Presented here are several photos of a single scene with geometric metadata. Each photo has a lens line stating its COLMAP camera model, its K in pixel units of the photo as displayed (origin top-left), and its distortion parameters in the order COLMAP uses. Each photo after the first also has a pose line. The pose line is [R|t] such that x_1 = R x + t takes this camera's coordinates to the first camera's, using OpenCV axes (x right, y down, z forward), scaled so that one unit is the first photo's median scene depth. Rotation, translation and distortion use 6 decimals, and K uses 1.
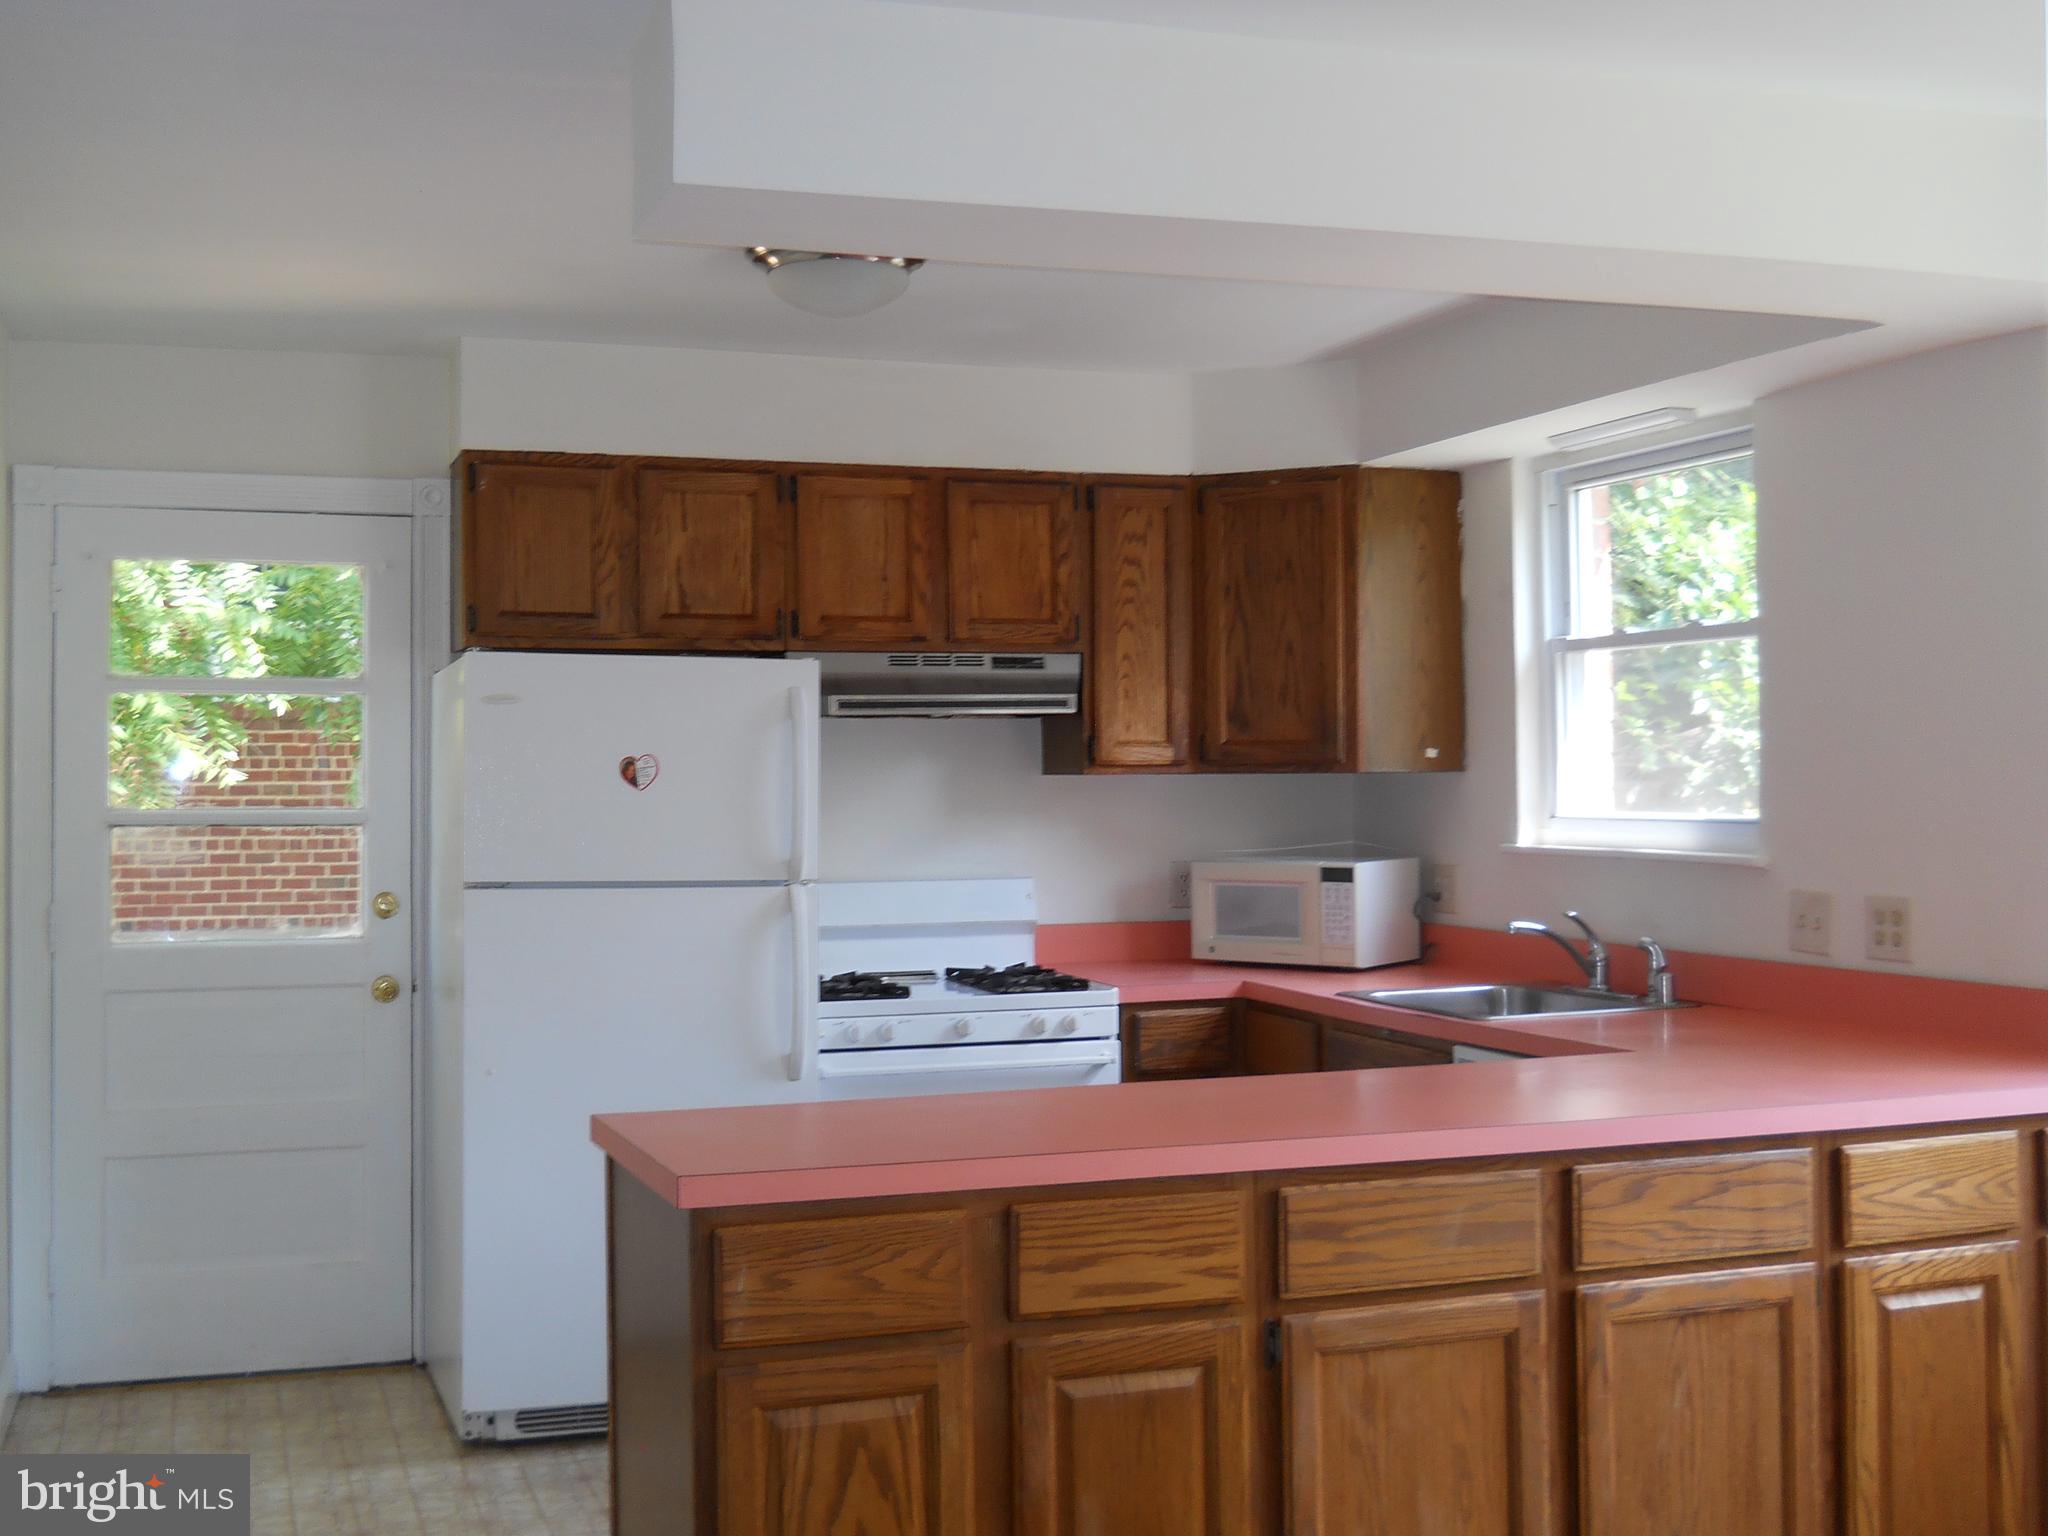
lens RADIAL K [[2349.9, 0, 962.2], [0, 2349.9, 732.0], [0, 0, 1]] dist [-0.025215, 0.000000]
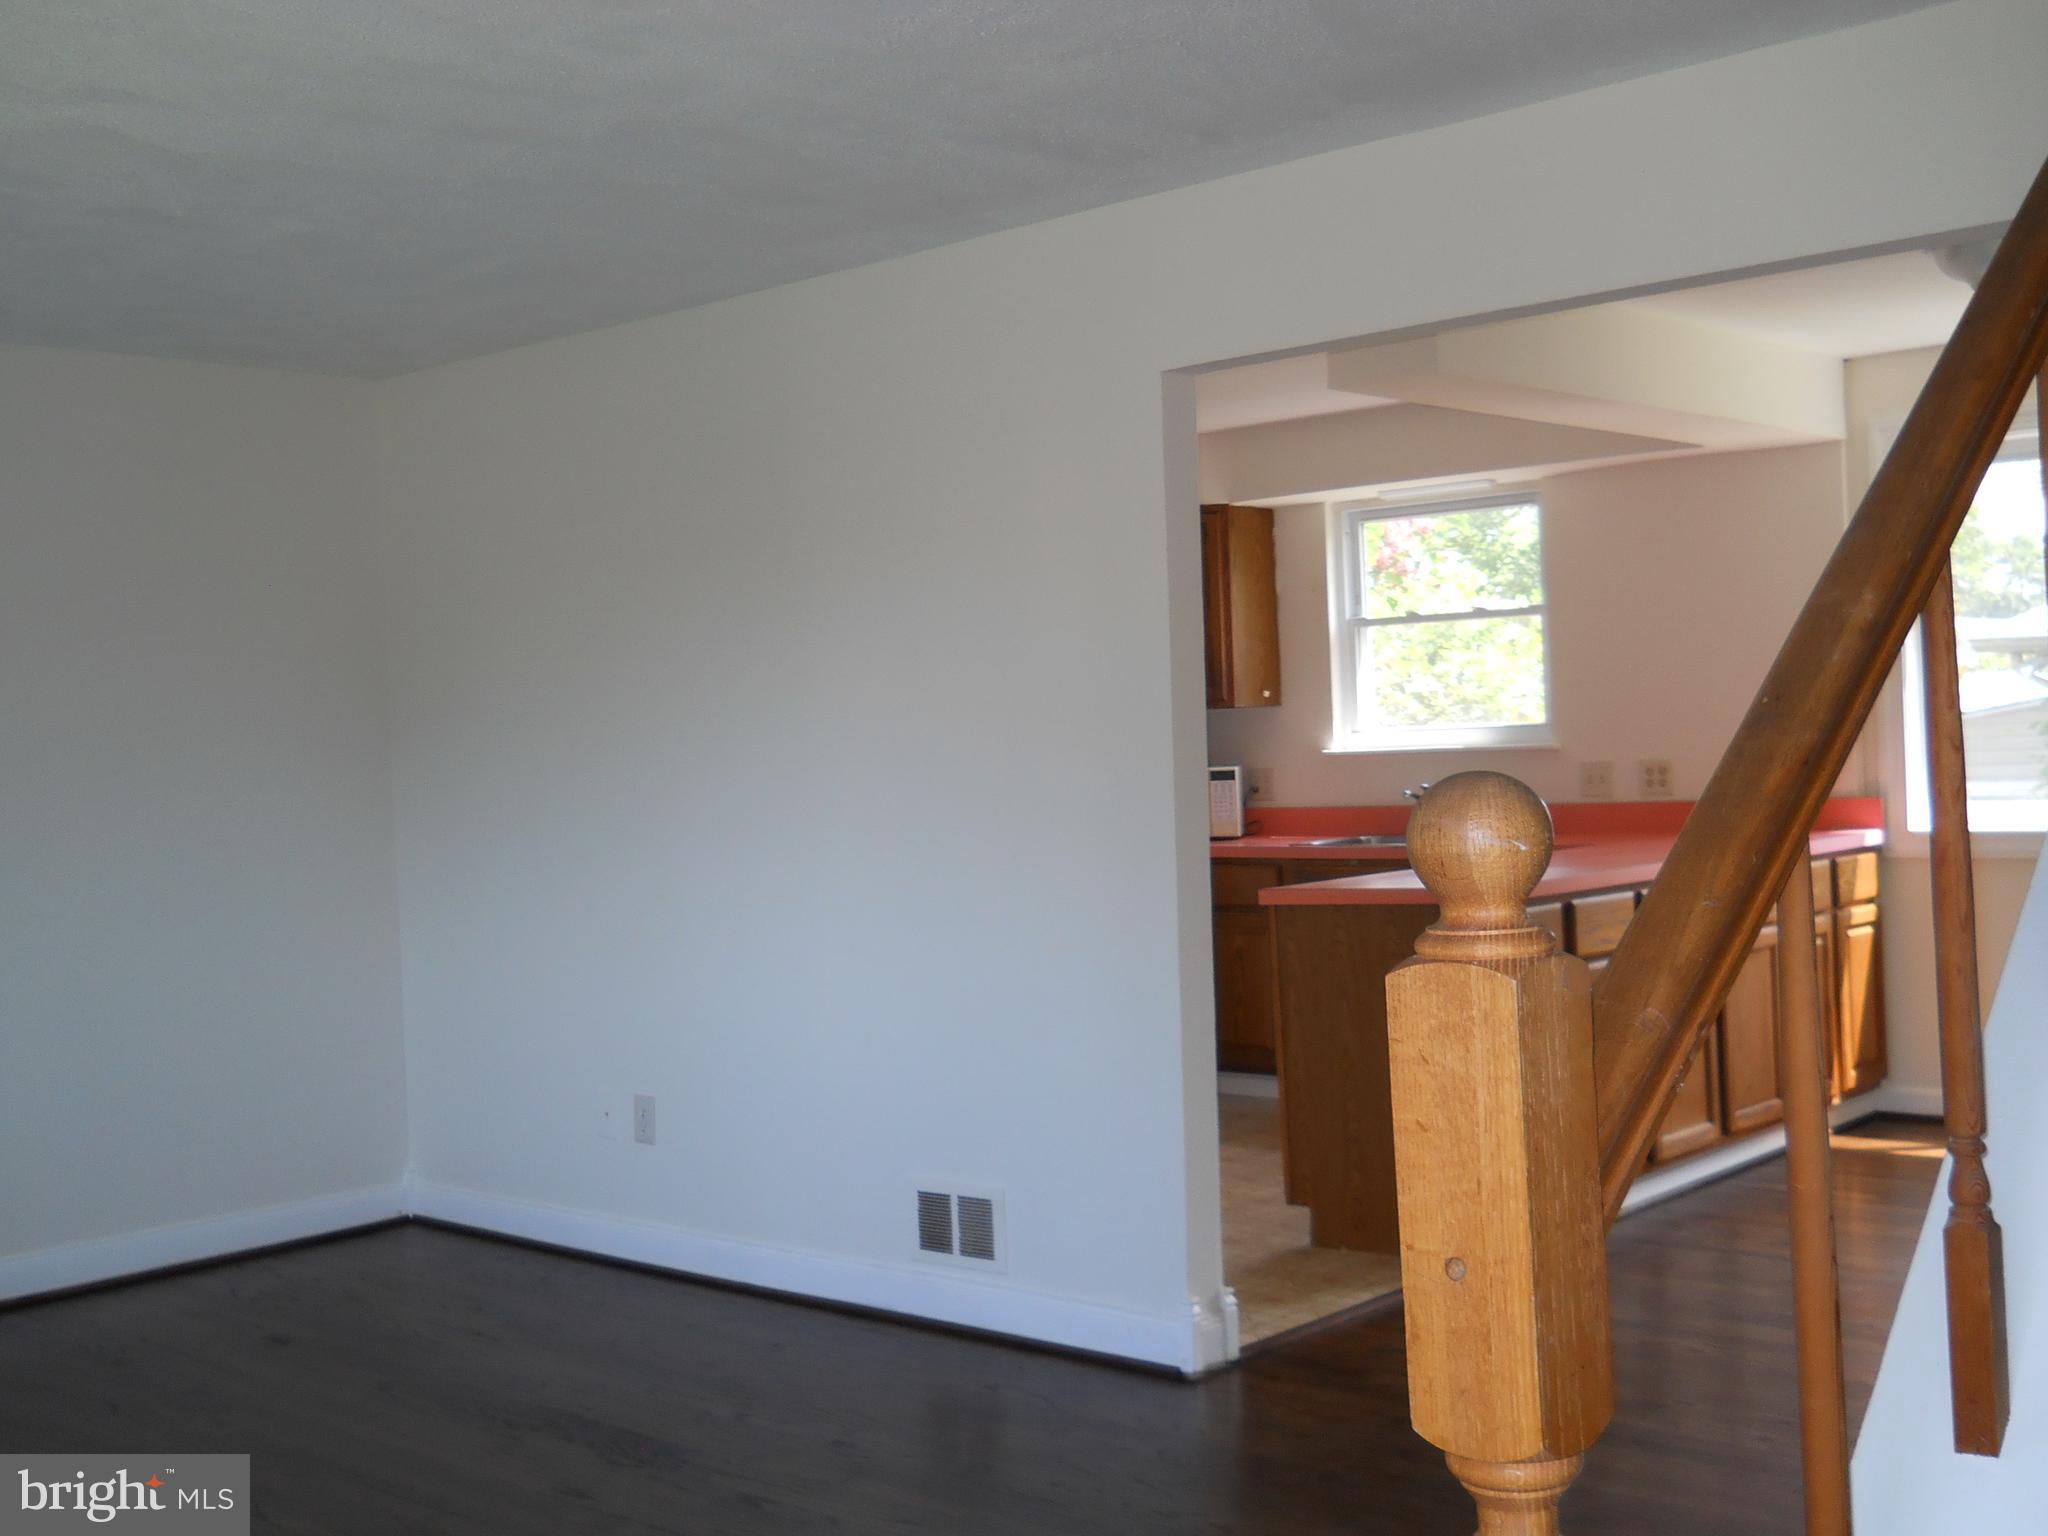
lens RADIAL K [[2349.9, 0, 961.0], [0, 2349.9, 732.5], [0, 0, 1]] dist [-0.025215, 0.000000]
pose [[0.881077, -0.026561, 0.472226, -0.757933], [0.026114, 0.999631, 0.007502, 0.018669], [-0.472251, 0.005721, 0.881445, -0.272465]]
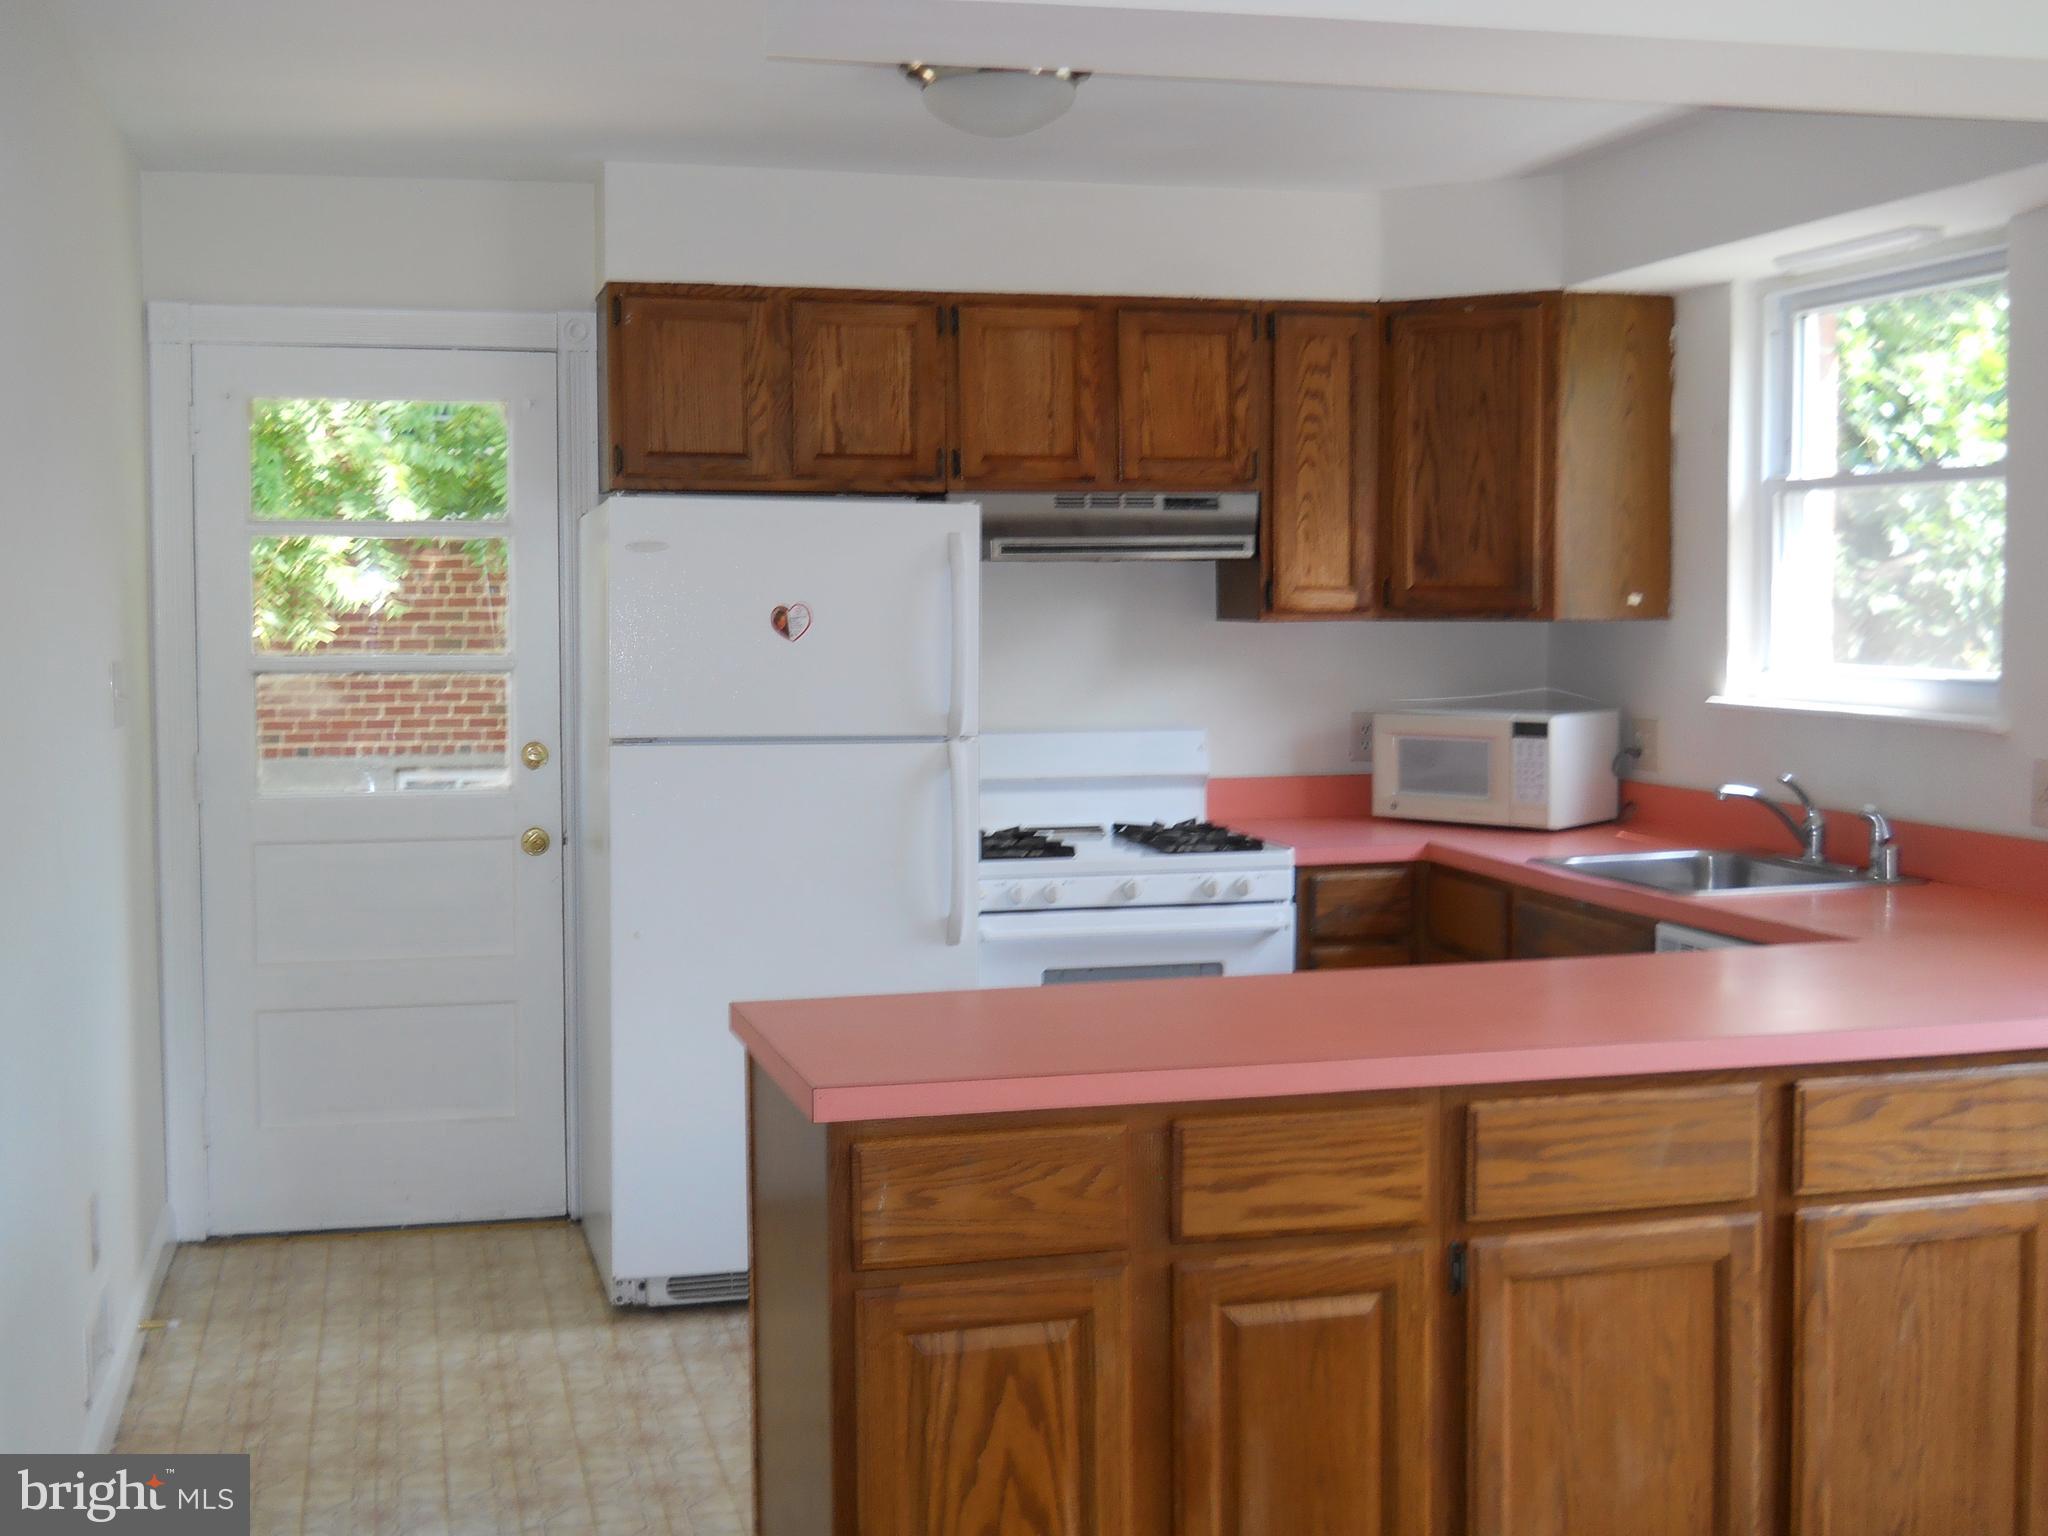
lens RADIAL K [[2349.9, 0, 948.5], [0, 2349.9, 733.9], [0, 0, 1]] dist [-0.025215, 0.000000]
pose [[0.996759, 0.007461, -0.080095, 0.002847], [-0.001126, 0.996885, 0.078856, -0.012312], [0.080433, -0.078510, 0.993663, 0.049910]]
